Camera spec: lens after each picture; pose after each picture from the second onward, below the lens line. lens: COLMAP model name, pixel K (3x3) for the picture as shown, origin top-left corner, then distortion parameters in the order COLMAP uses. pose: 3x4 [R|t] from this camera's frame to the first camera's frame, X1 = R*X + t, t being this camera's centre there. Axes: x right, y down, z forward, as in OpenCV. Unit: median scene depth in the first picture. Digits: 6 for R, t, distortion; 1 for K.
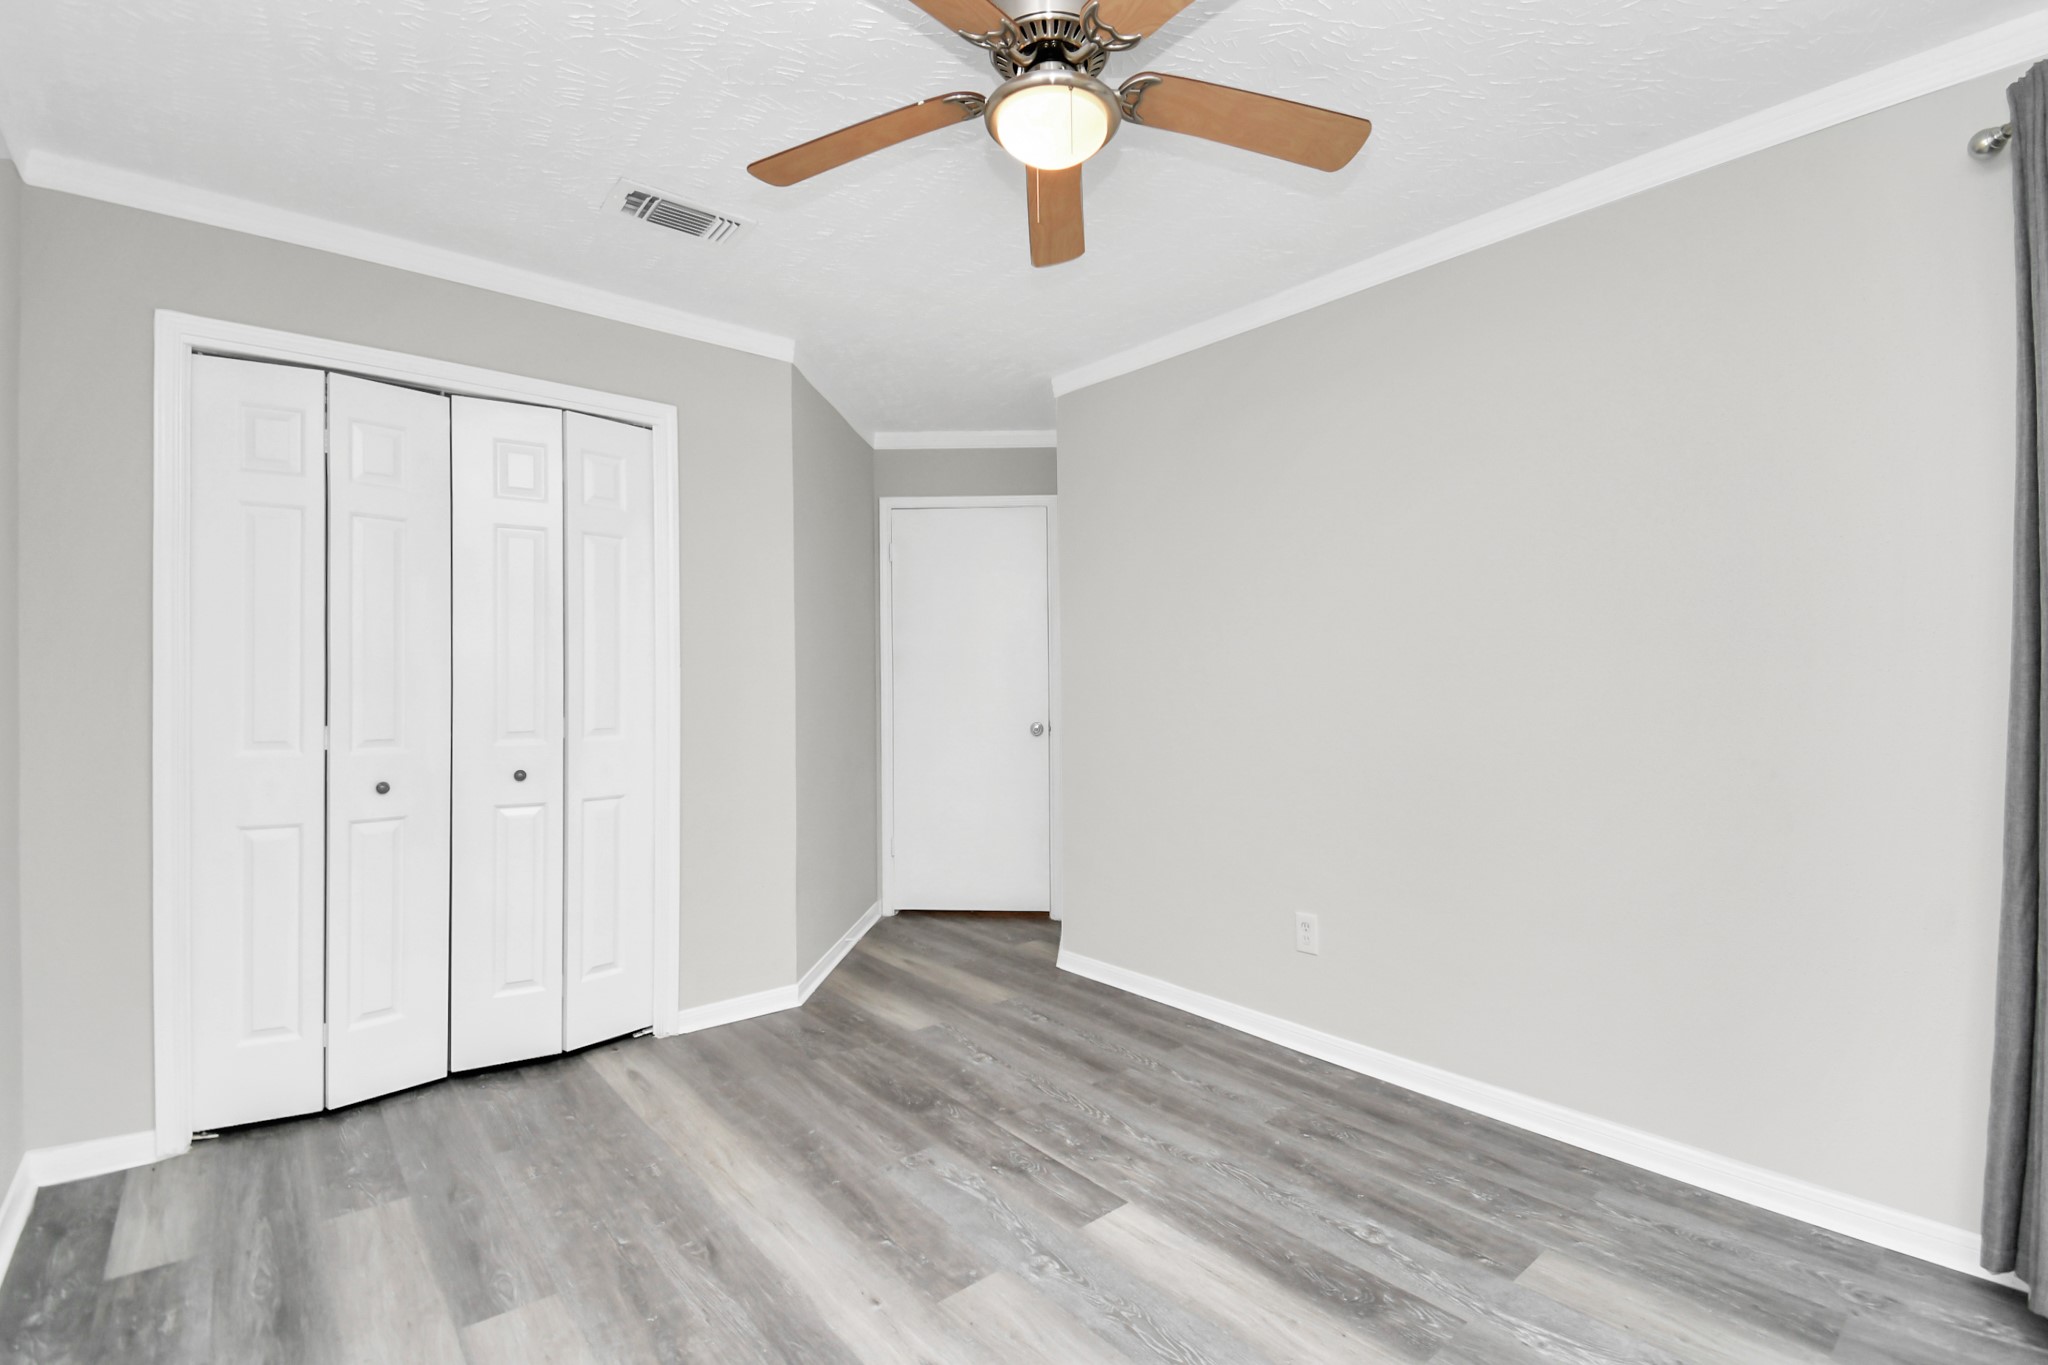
lens RADIAL K [[915.4, 0, 1029.0], [0, 915.4, 681.8], [0, 0, 1]] dist [0.022593, -0.027809]
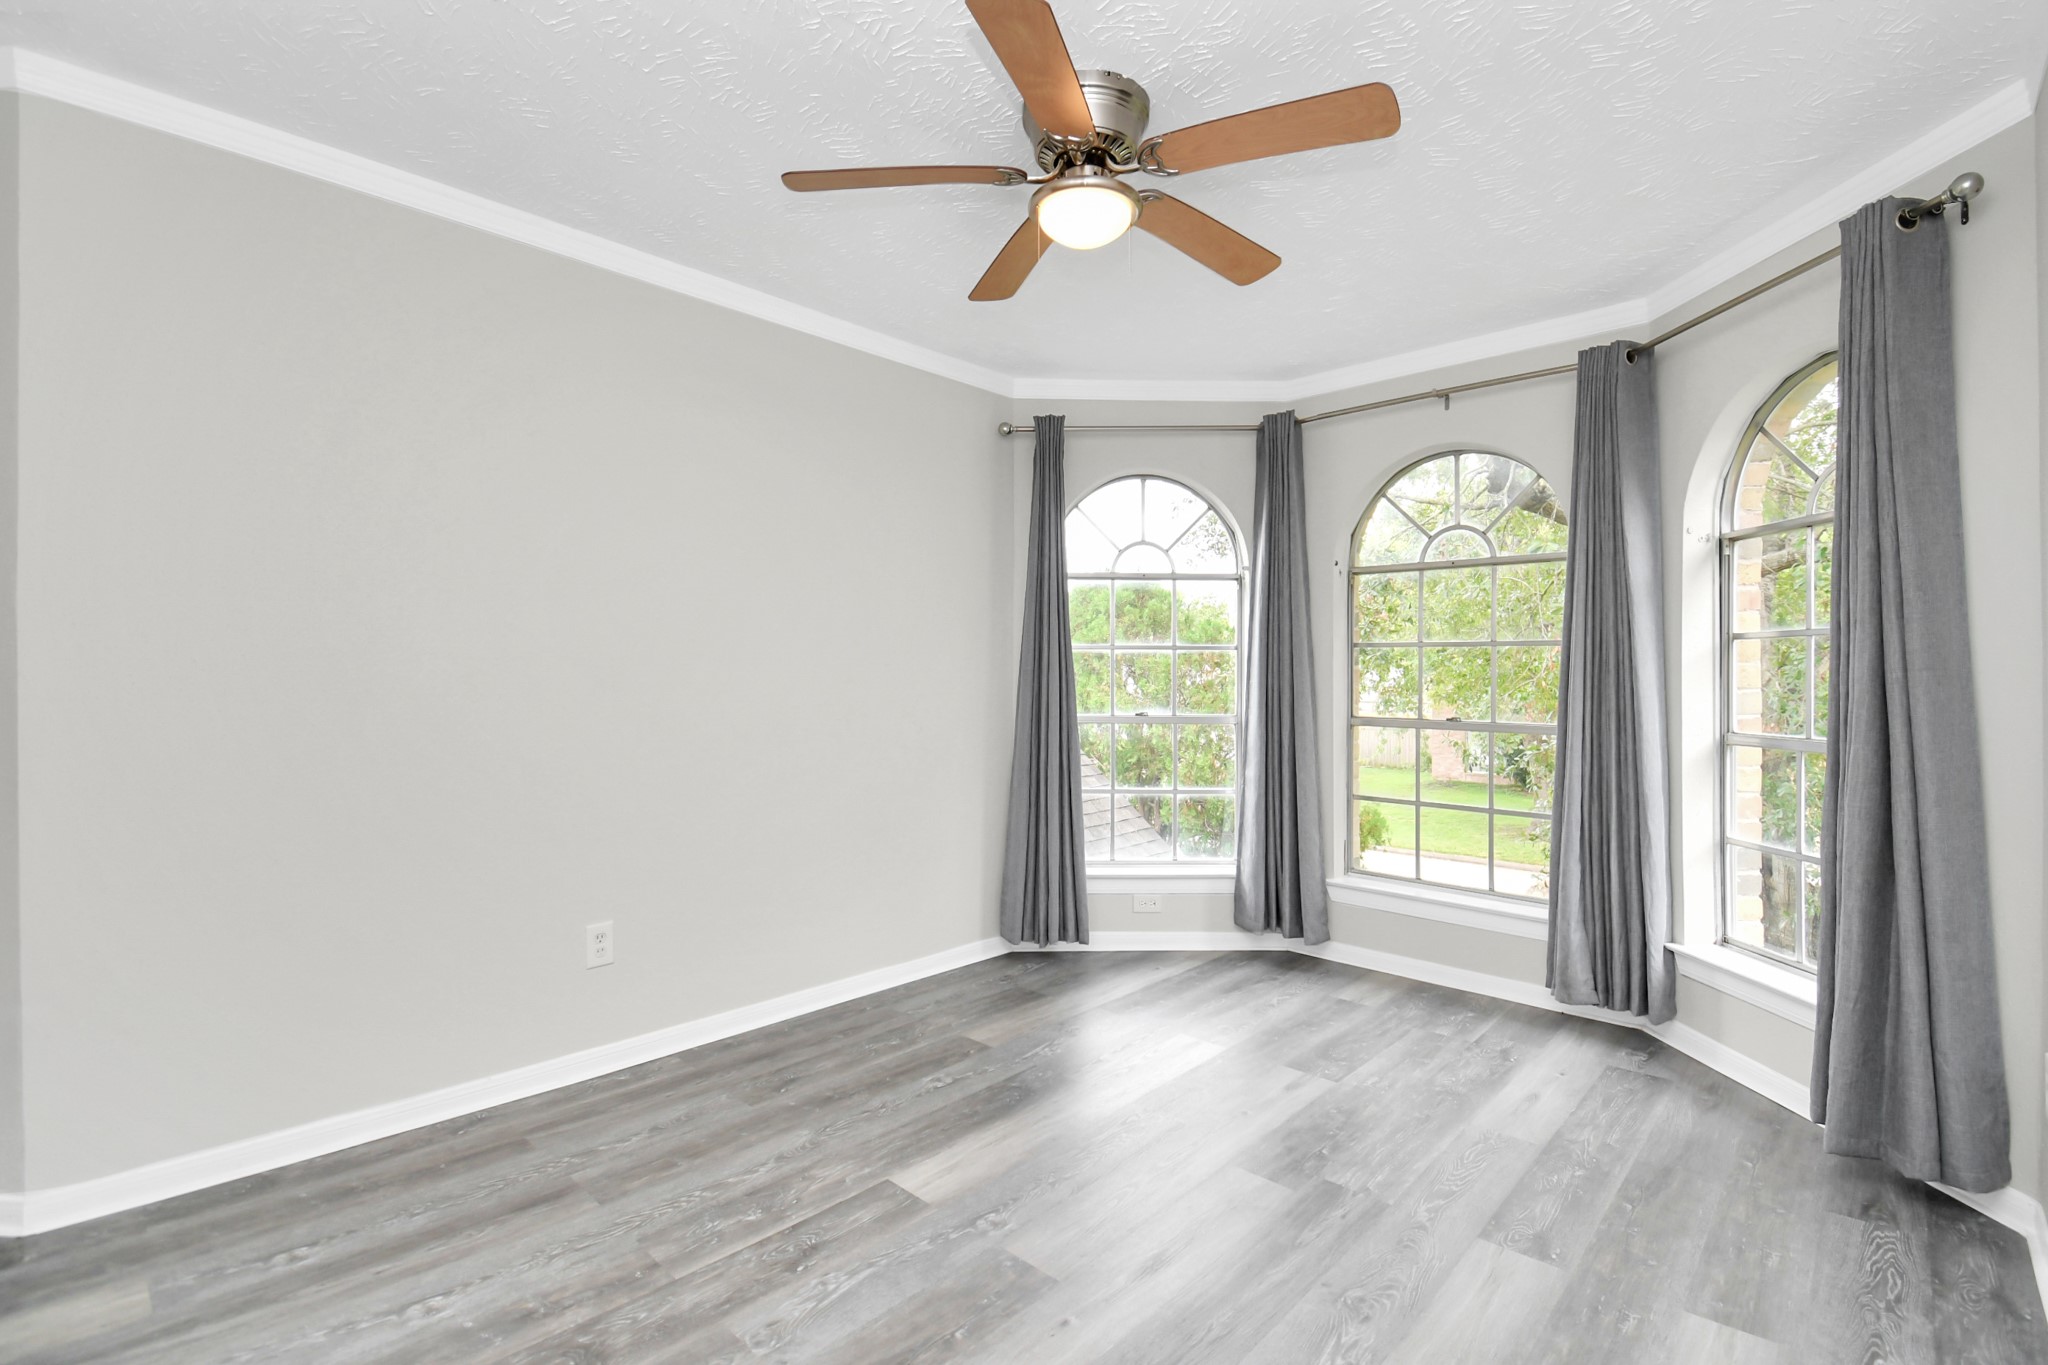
lens RADIAL K [[915.4, 0, 1029.0], [0, 915.4, 681.8], [0, 0, 1]] dist [0.022593, -0.027809]
pose [[-0.101048, -0.000079, 0.994882, -0.765829], [-0.010780, 0.999941, -0.001016, 0.010937], [-0.994823, -0.010828, -0.101043, 0.789409]]
